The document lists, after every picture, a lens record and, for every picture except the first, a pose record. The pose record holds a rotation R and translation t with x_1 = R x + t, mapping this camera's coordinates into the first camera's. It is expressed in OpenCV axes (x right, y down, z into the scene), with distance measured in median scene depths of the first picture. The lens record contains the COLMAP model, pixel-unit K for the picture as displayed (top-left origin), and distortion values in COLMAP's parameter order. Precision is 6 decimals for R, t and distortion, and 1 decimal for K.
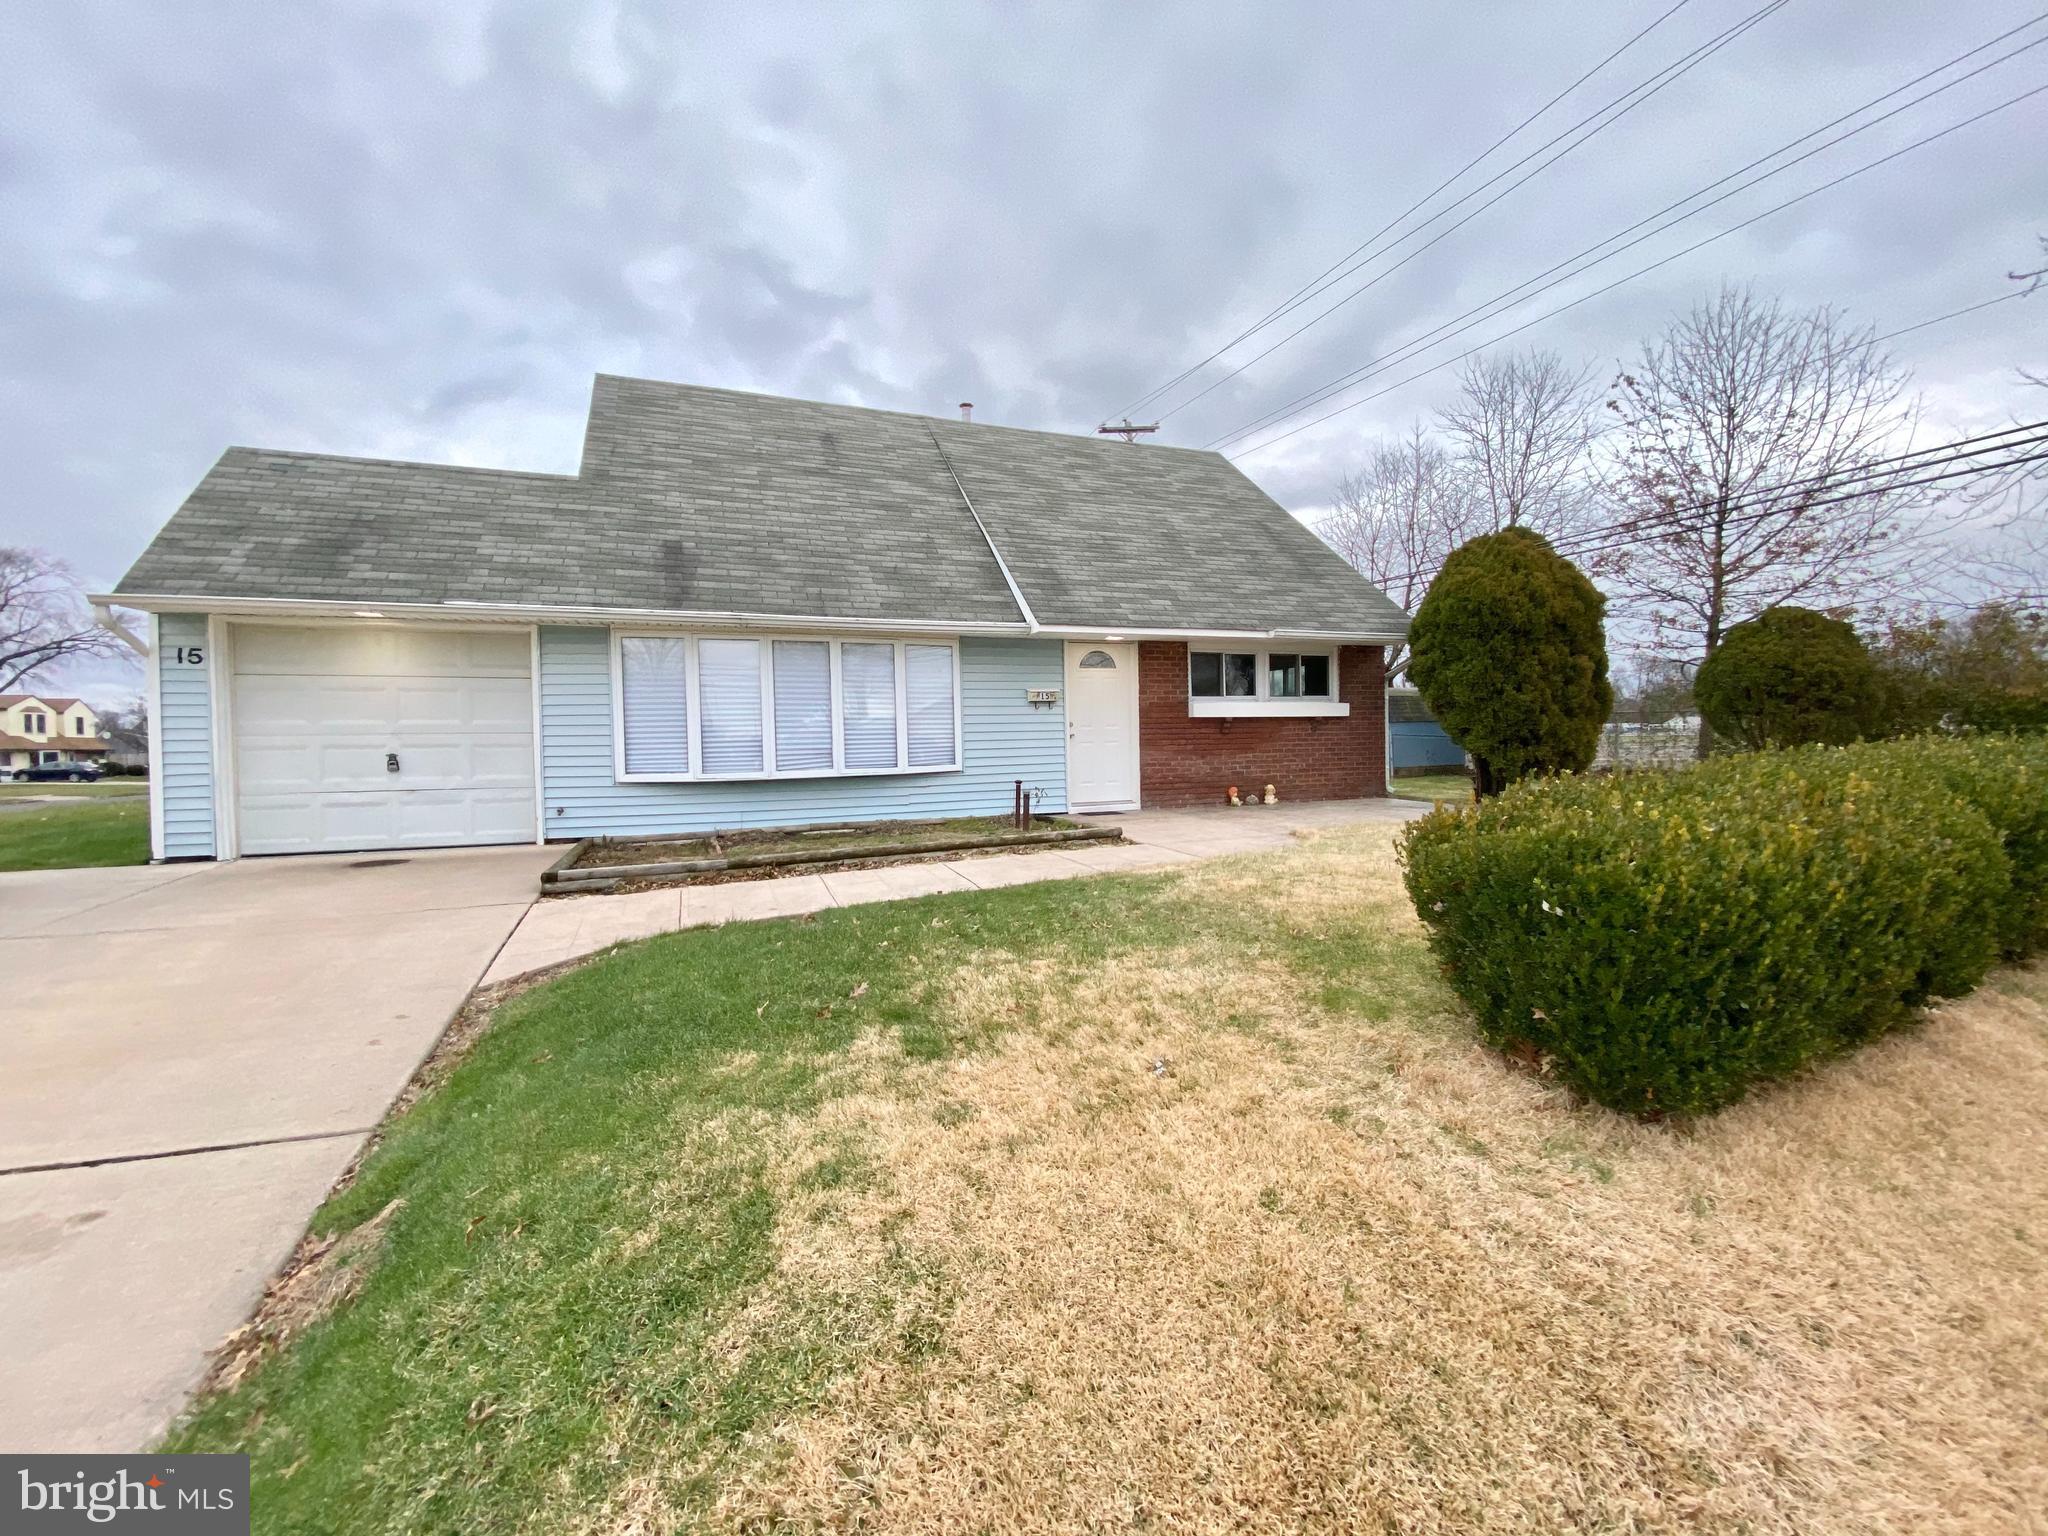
lens RADIAL K [[832.0, 0, 1030.5], [0, 832.0, 741.2], [0, 0, 1]] dist [0.049156, -0.034659]
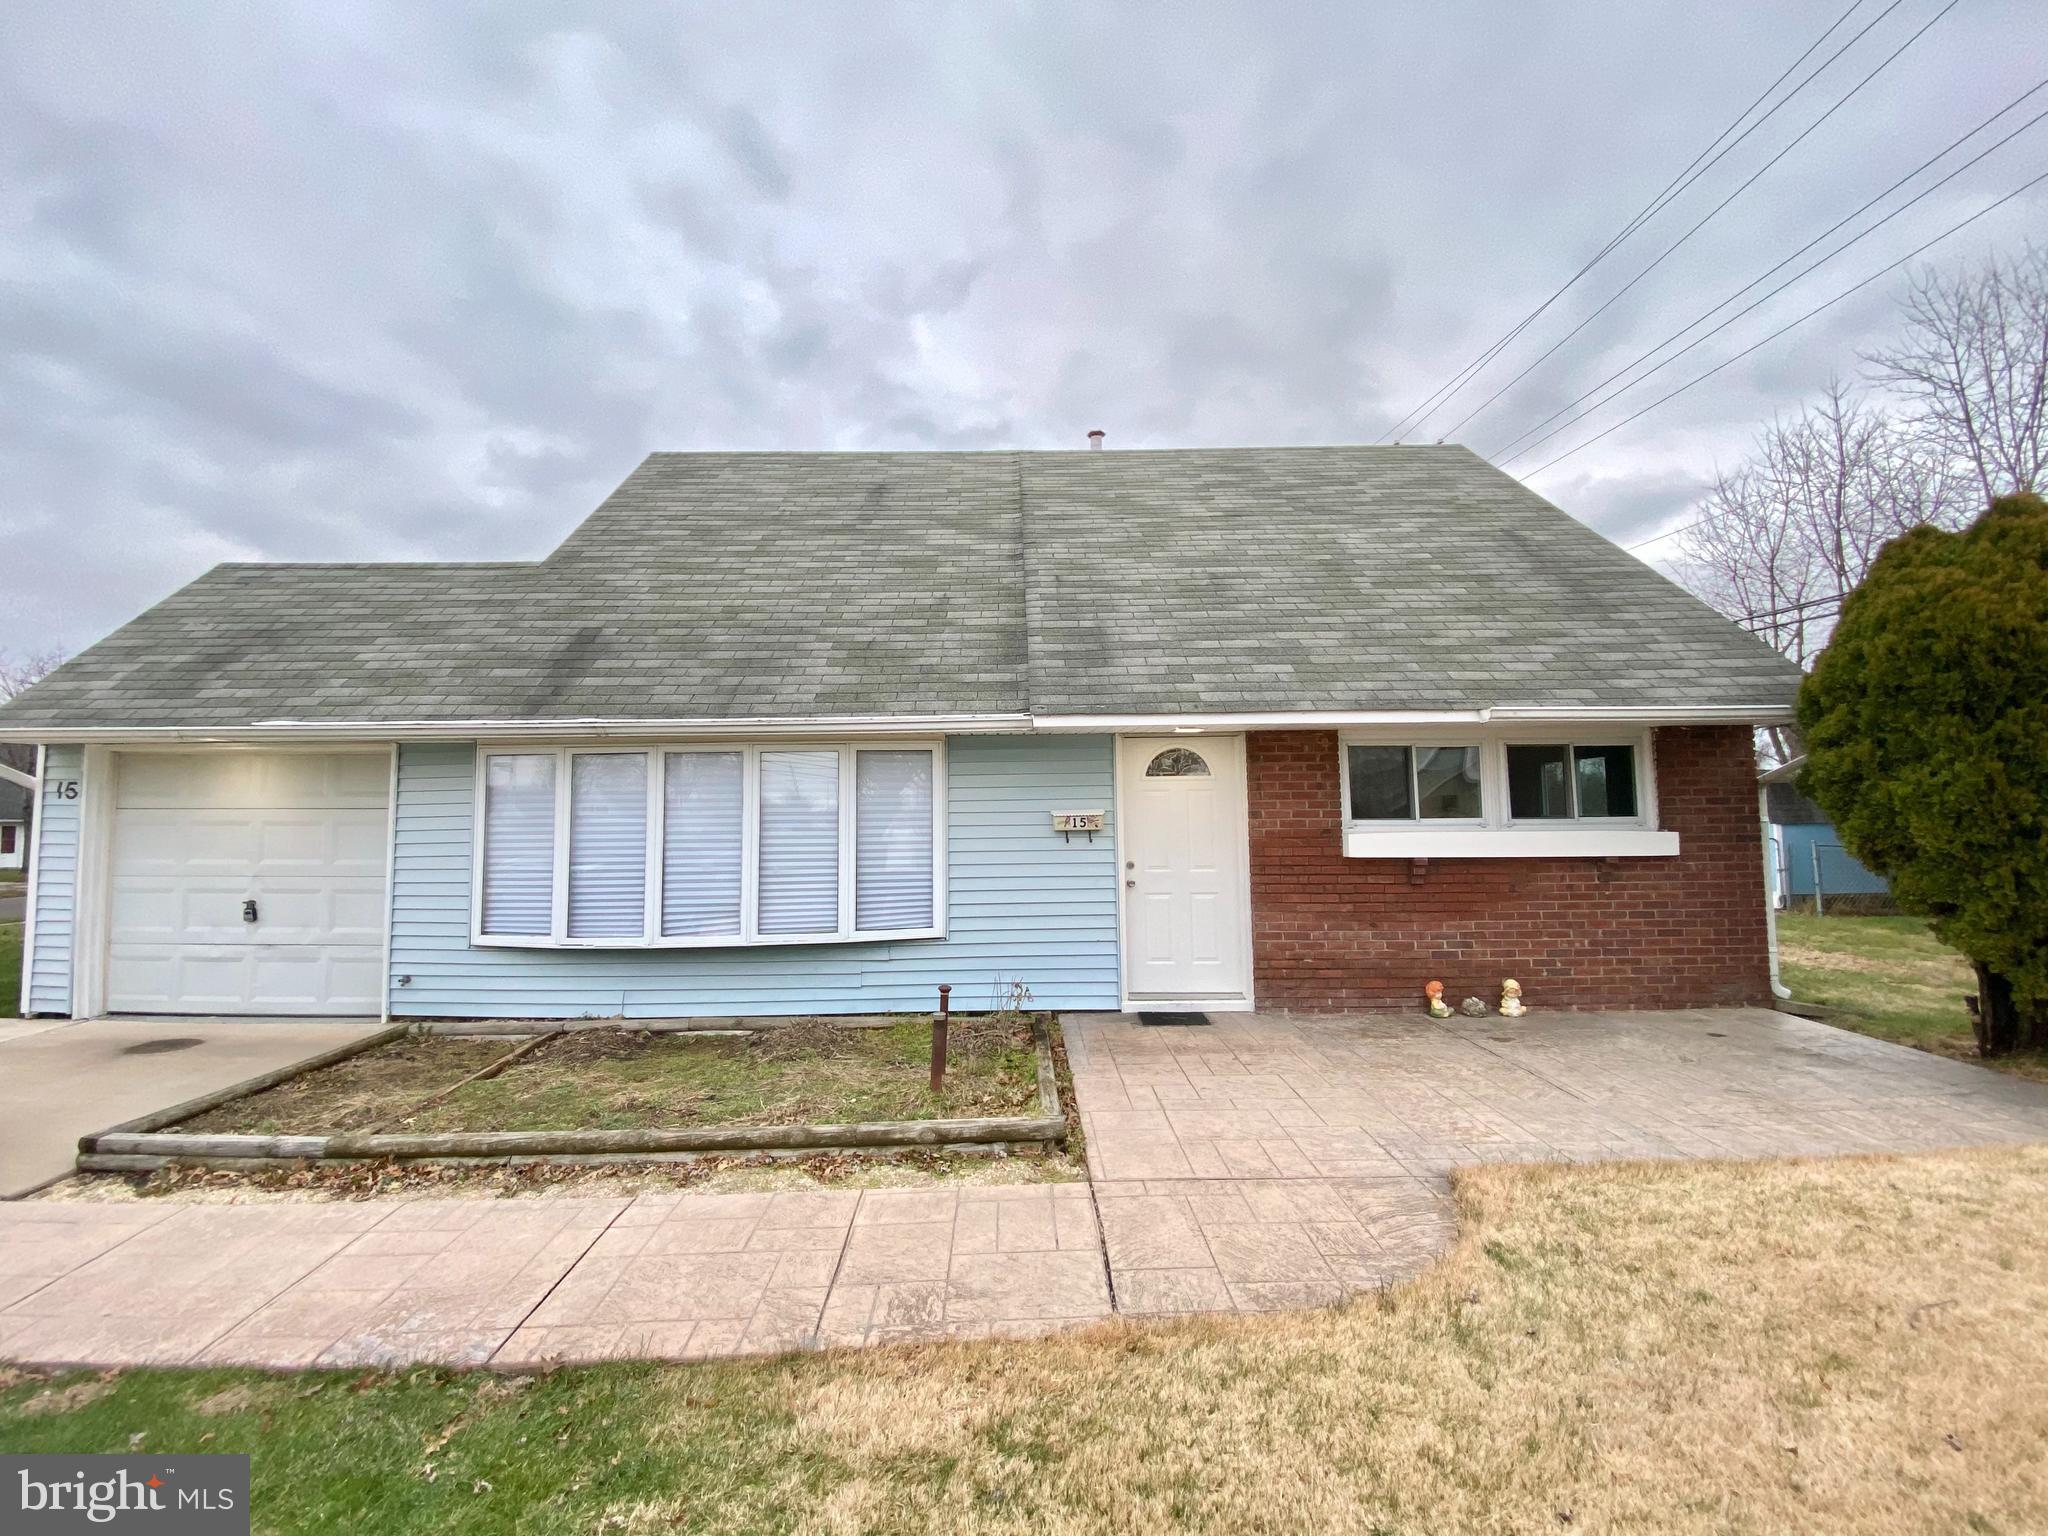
lens RADIAL K [[854.5, 0, 999.2], [0, 854.5, 731.9], [0, 0, 1]] dist [0.040693, -0.032969]
pose [[0.929639, -0.025086, -0.367618, 0.196260], [-0.009444, 0.995730, -0.091832, -0.060277], [0.368351, 0.088842, 0.925432, 0.343976]]
